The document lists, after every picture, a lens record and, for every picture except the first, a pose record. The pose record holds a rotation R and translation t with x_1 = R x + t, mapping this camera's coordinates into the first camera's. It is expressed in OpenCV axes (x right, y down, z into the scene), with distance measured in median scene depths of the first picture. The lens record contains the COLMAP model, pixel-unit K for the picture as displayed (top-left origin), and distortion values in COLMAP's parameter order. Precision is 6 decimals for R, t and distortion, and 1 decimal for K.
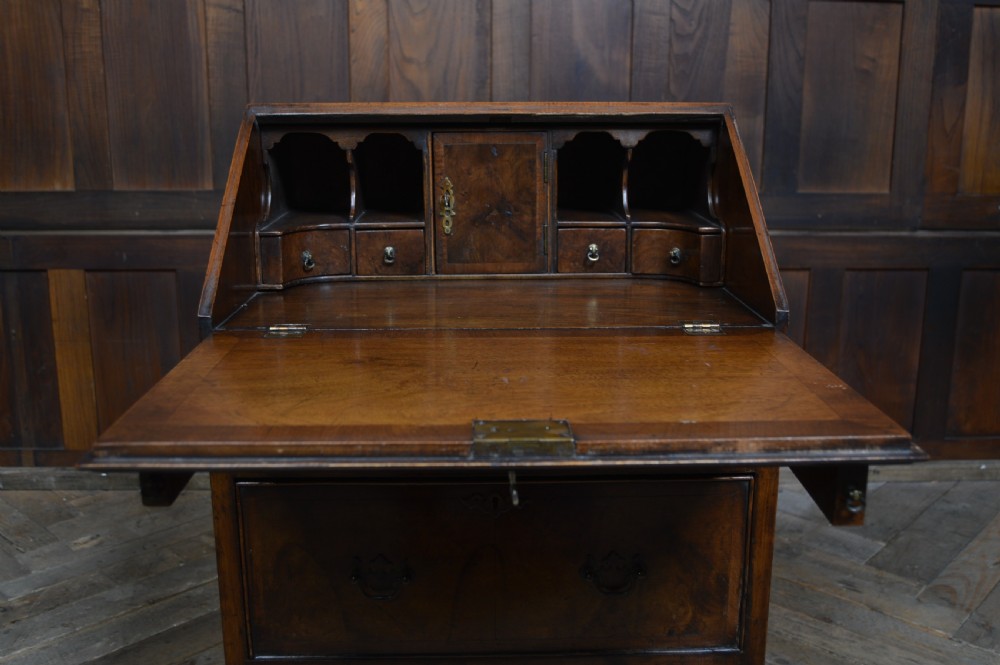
lens RADIAL K [[964.2, 0, 507.8], [0, 964.2, 327.3], [0, 0, 1]] dist [-0.065637, 0.005501]
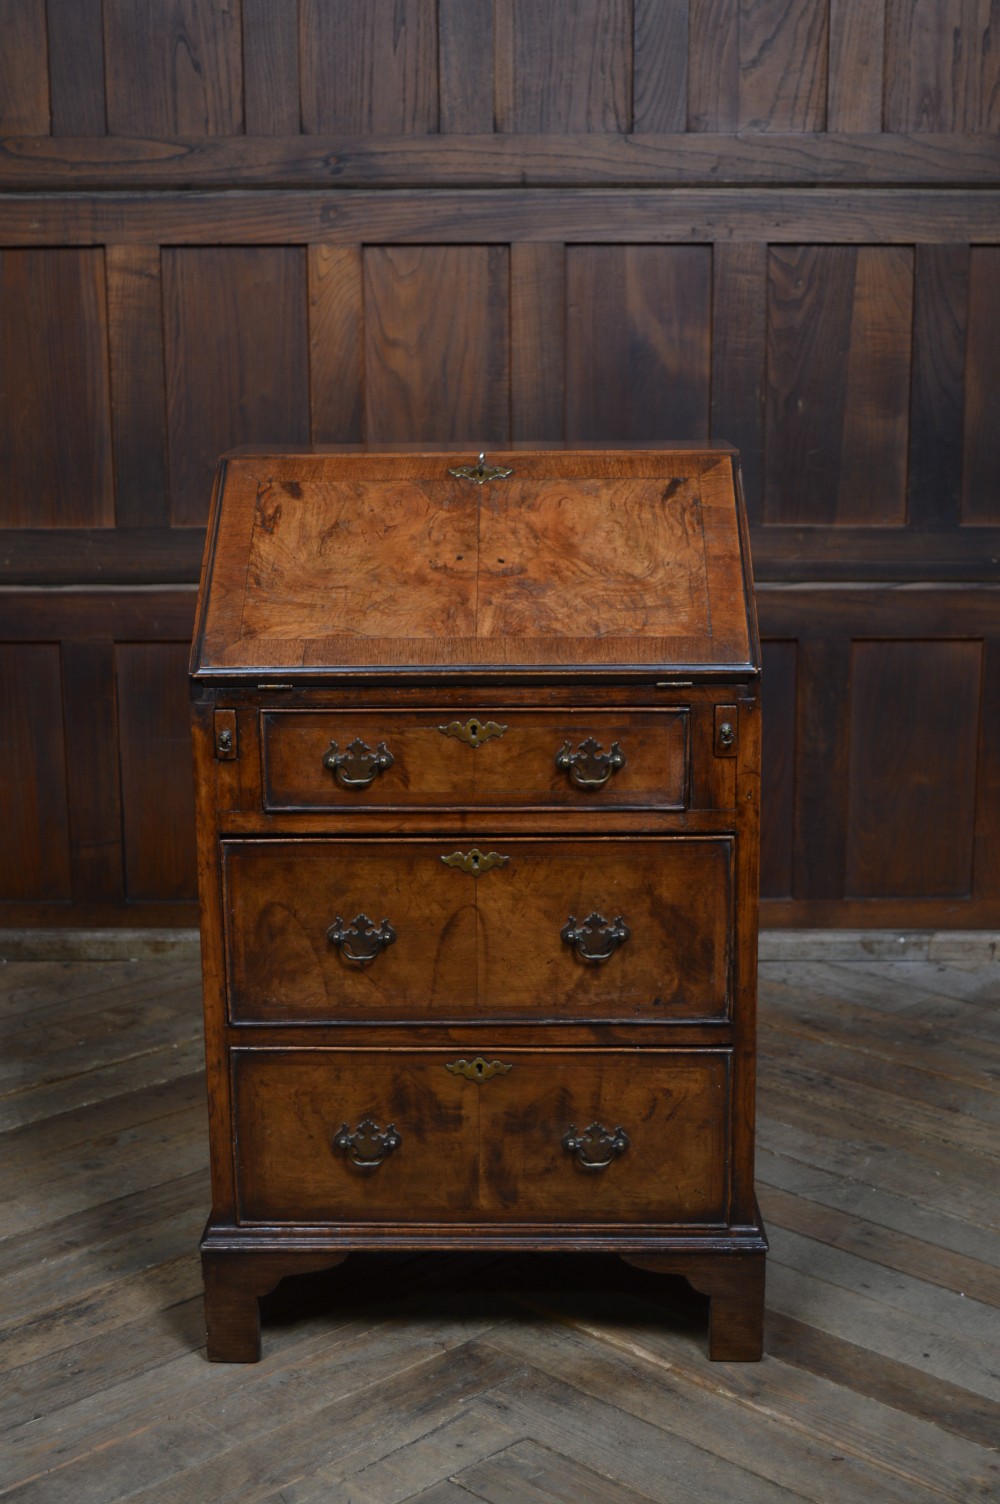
lens RADIAL K [[2037.0, 0, 498.0], [0, 2037.0, 772.7], [0, 0, 1]] dist [-0.031956, -0.021196]
pose [[0.998650, 0.000990, -0.051936, 0.062199], [-0.001164, 0.999994, -0.003310, 0.049793], [0.051932, 0.003366, 0.998645, -0.582008]]
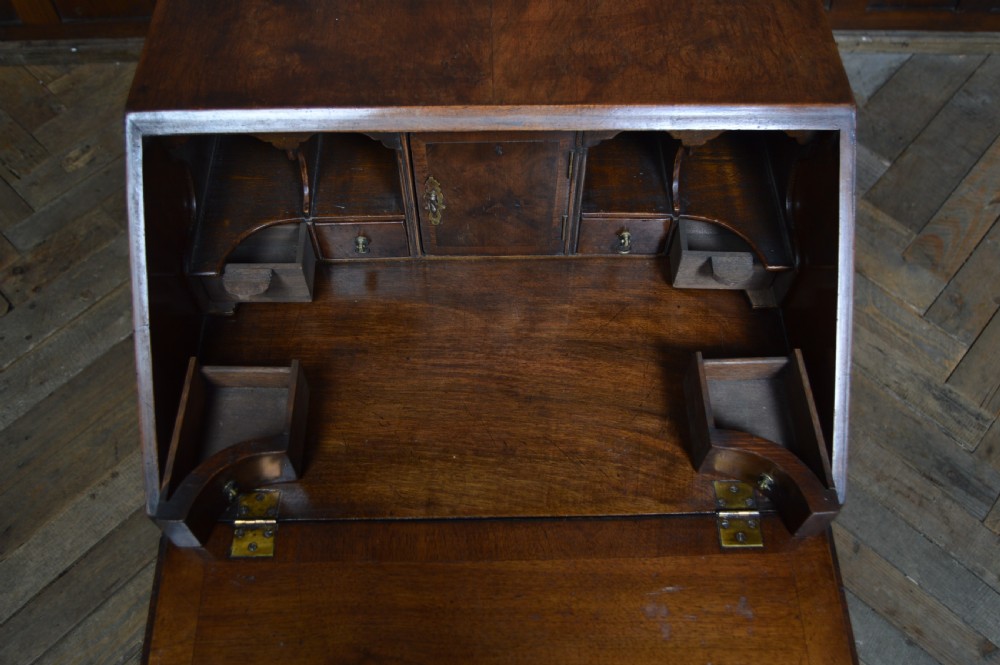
lens RADIAL K [[883.3, 0, 503.3], [0, 883.3, 327.9], [0, 0, 1]] dist [-0.080196, 0.026813]
pose [[0.999862, 0.015743, 0.005299, -0.007203], [-0.014856, 0.704778, 0.709273, -0.329801], [0.007432, -0.709254, 0.704914, 0.280037]]
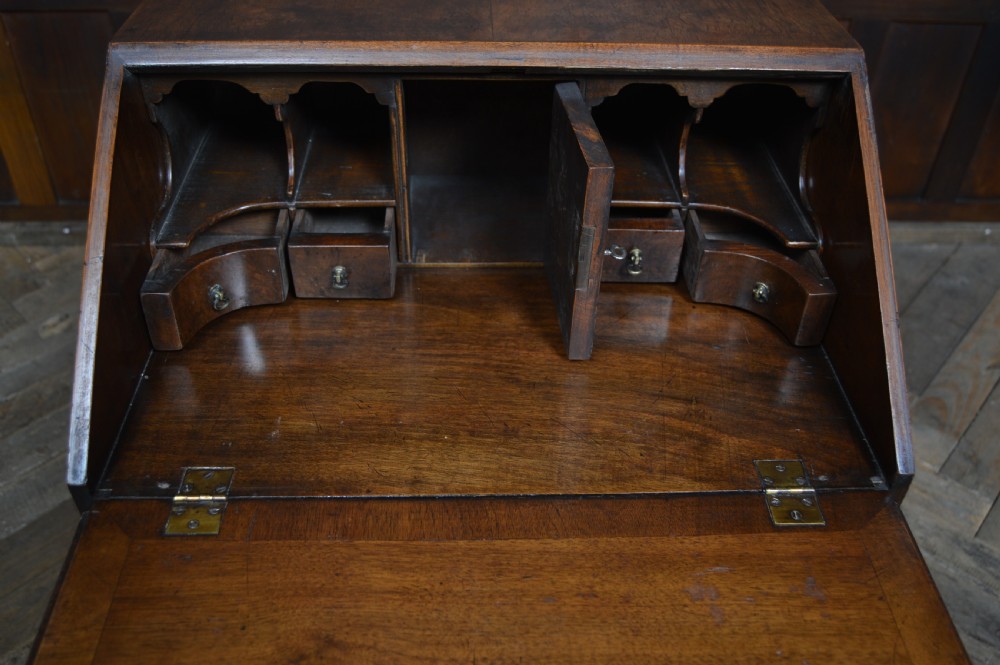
lens RADIAL K [[883.3, 0, 503.3], [0, 883.3, 327.9], [0, 0, 1]] dist [-0.080196, 0.026813]
pose [[0.999611, 0.017268, 0.021886, -0.012521], [-0.025169, 0.896603, 0.442119, -0.191599], [-0.011989, -0.442498, 0.896689, 0.236887]]
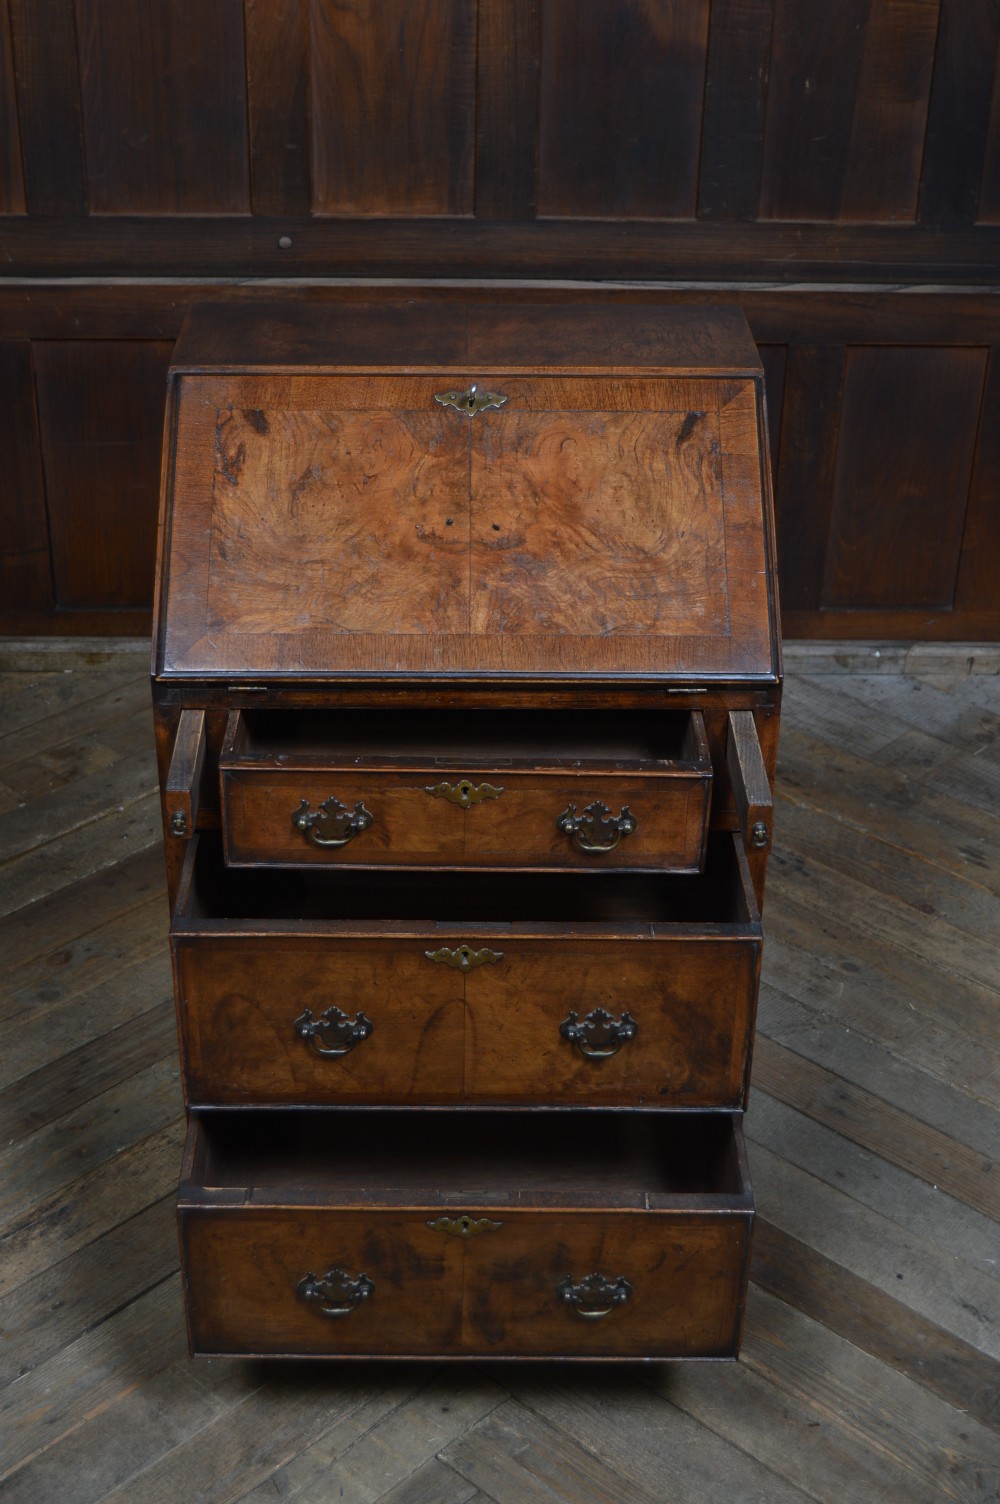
lens RADIAL K [[2100.1, 0, 496.3], [0, 2100.1, 757.6], [0, 0, 1]] dist [-0.035174, -0.019921]
pose [[0.999793, 0.019272, -0.006531, 0.014722], [-0.016378, 0.952602, 0.303777, -0.274537], [0.012075, -0.303608, 0.952721, -0.478342]]
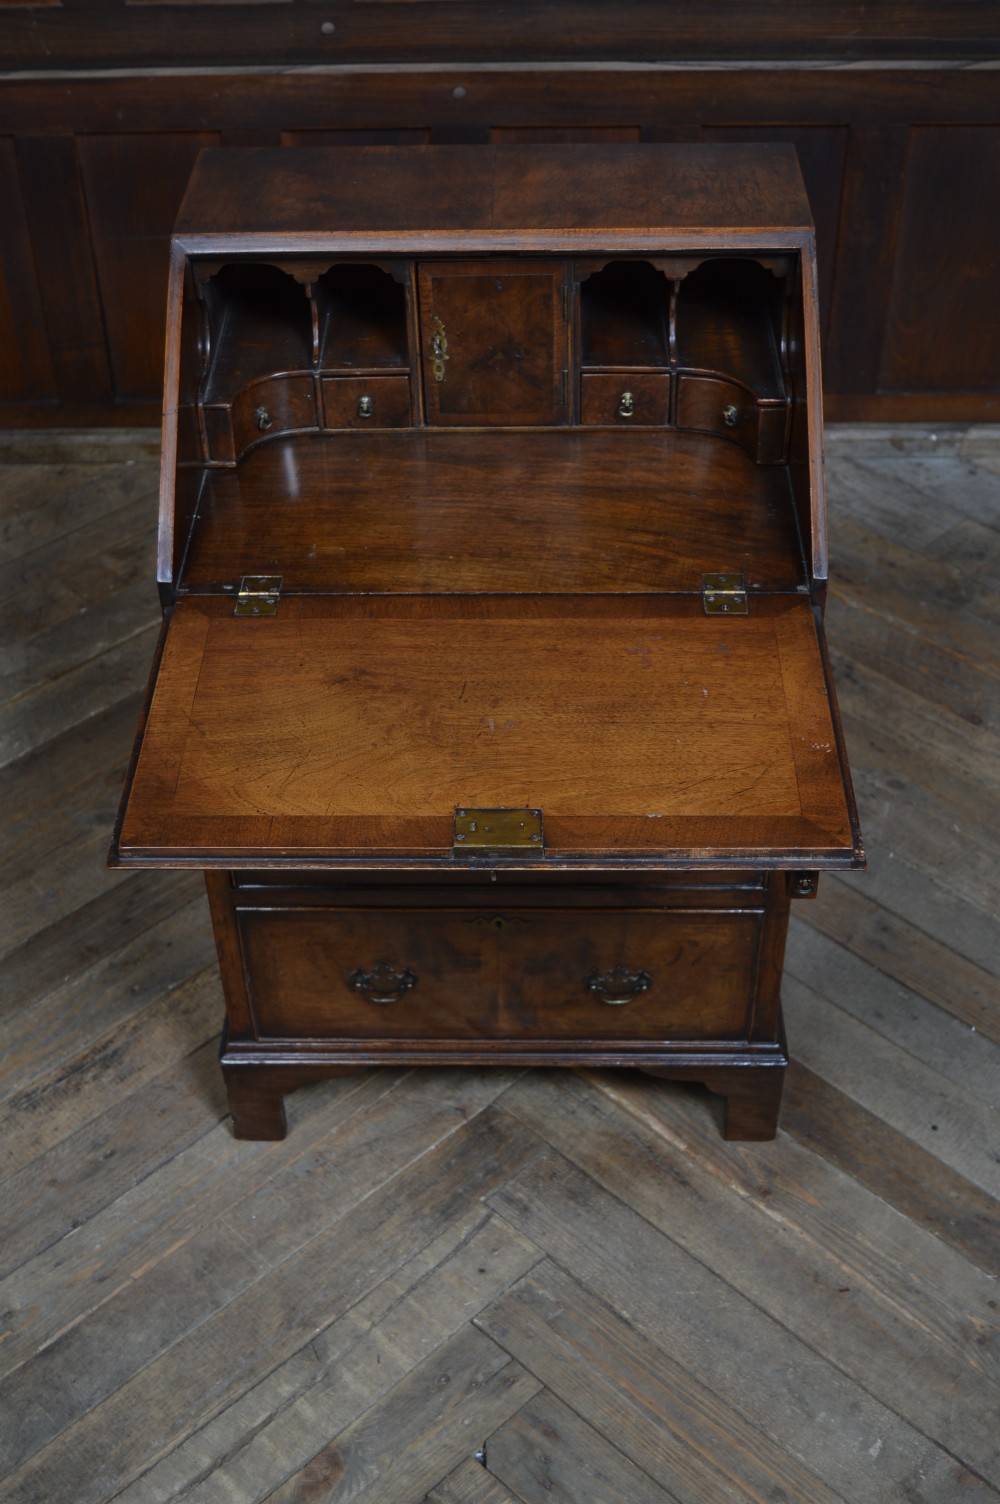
lens RADIAL K [[1893.0, 0, 494.5], [0, 1893.0, 746.3], [0, 0, 1]] dist [-0.037741, -0.031453]
pose [[0.998537, 0.020098, -0.050200, 0.039964], [0.005387, 0.886769, 0.462182, -0.334319], [0.053804, -0.461776, 0.885363, -0.299627]]
